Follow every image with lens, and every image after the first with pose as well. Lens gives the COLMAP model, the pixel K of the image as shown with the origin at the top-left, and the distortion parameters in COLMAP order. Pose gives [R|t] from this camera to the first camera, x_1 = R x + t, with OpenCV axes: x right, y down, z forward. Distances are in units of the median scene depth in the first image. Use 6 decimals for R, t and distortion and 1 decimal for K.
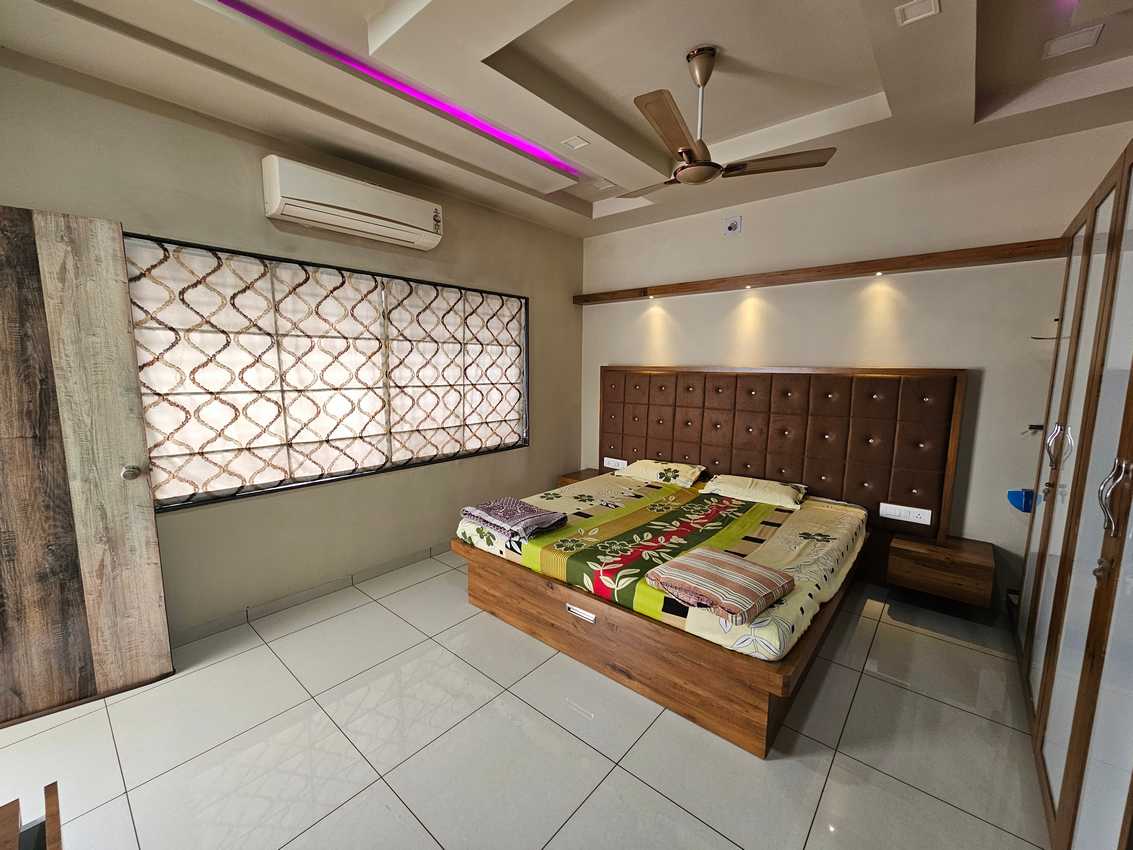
lens RADIAL K [[463.5, 0, 562.3], [0, 463.5, 425.9], [0, 0, 1]] dist [-0.001697, 0.000623]
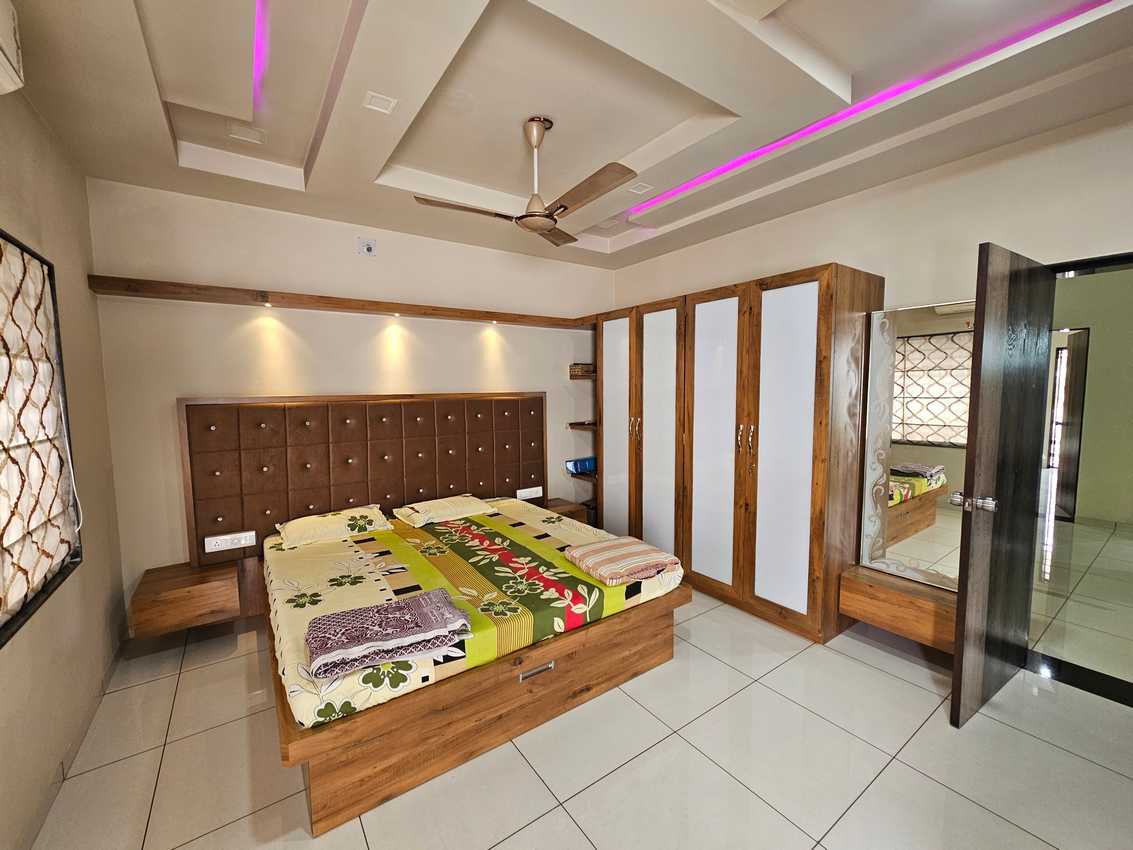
lens RADIAL K [[463.5, 0, 562.3], [0, 463.5, 425.9], [0, 0, 1]] dist [-0.001697, 0.000623]
pose [[0.246772, -0.088787, 0.964998, -0.625970], [0.139381, 0.988692, 0.055324, -0.084873], [-0.958998, 0.120850, 0.256357, 0.544119]]
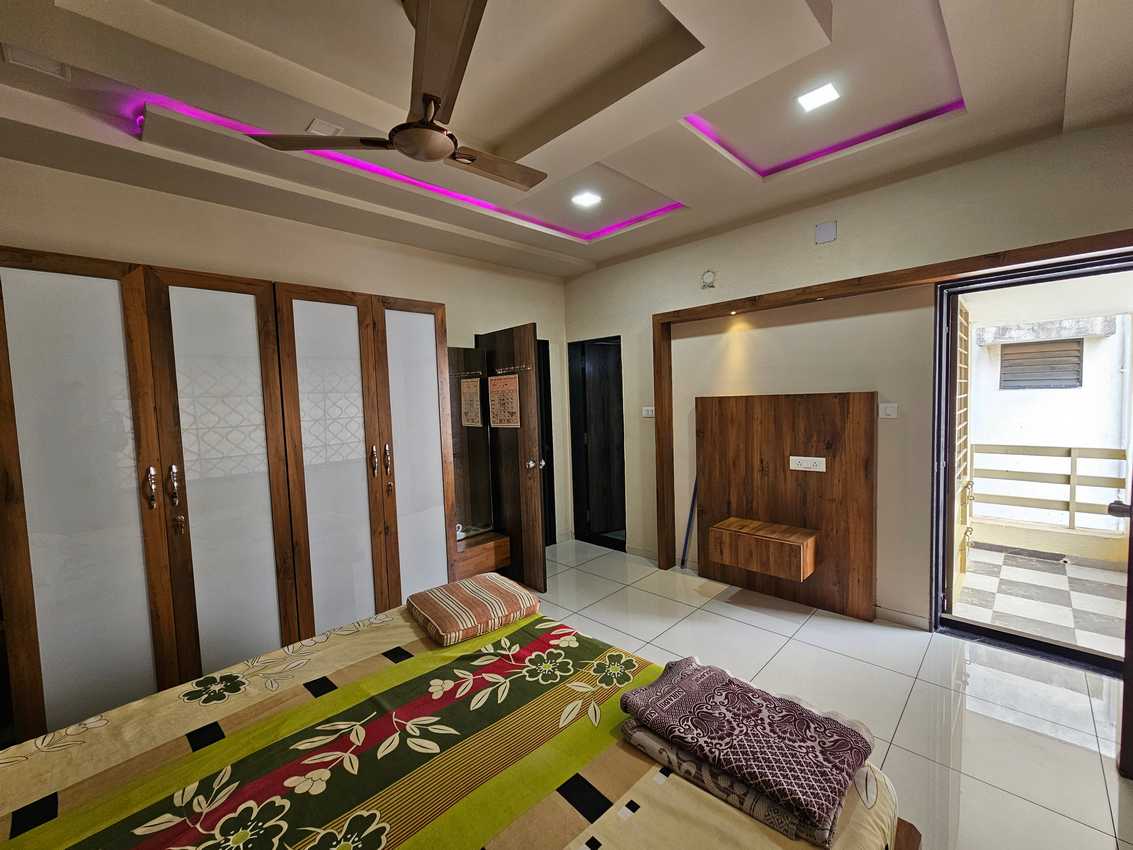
lens RADIAL K [[463.5, 0, 562.3], [0, 463.5, 425.9], [0, 0, 1]] dist [-0.001697, 0.000623]
pose [[-0.996355, 0.024315, 0.081770, 0.023859], [0.039636, 0.980724, 0.191334, -0.186323], [-0.075541, 0.193877, -0.978113, 1.357548]]
